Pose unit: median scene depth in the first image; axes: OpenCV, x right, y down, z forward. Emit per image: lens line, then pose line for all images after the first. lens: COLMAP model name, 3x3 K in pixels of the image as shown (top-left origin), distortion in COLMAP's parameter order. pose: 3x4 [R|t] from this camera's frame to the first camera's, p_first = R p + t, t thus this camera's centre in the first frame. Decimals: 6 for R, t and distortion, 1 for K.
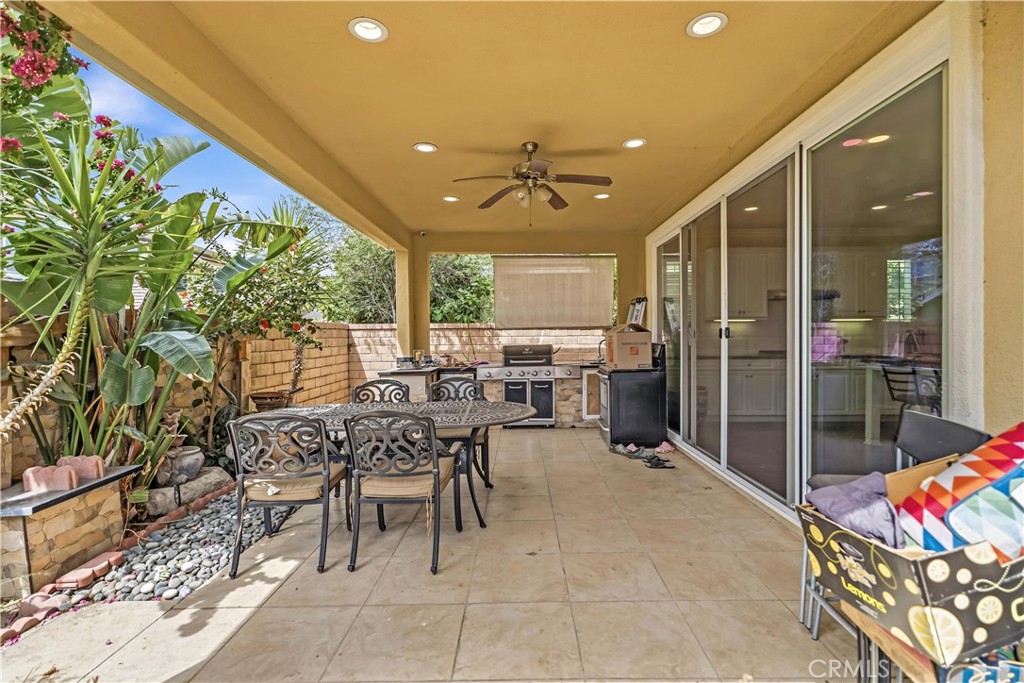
lens RADIAL K [[462.8, 0, 512.0], [0, 462.8, 341.5], [0, 0, 1]] dist [-0.002149, -0.000085]
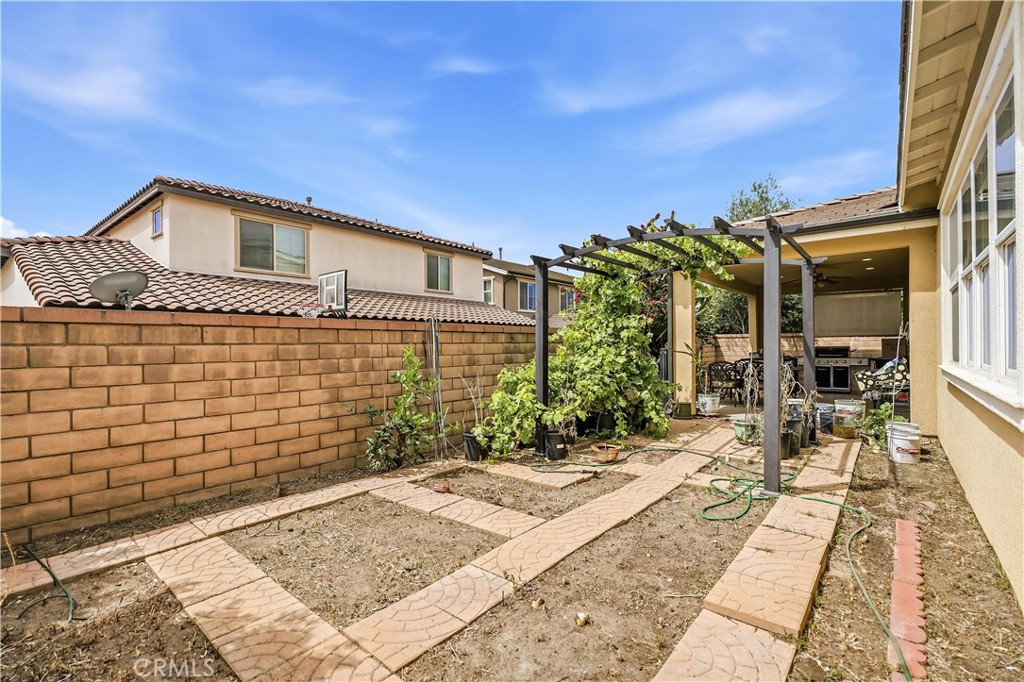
lens RADIAL K [[462.8, 0, 512.0], [0, 462.8, 341.0], [0, 0, 1]] dist [-0.002149, -0.000085]
pose [[0.782246, -0.003330, -0.622961, 0.163867], [-0.005144, 0.999917, -0.011804, 0.014511], [0.622949, 0.012438, 0.782164, -1.028201]]
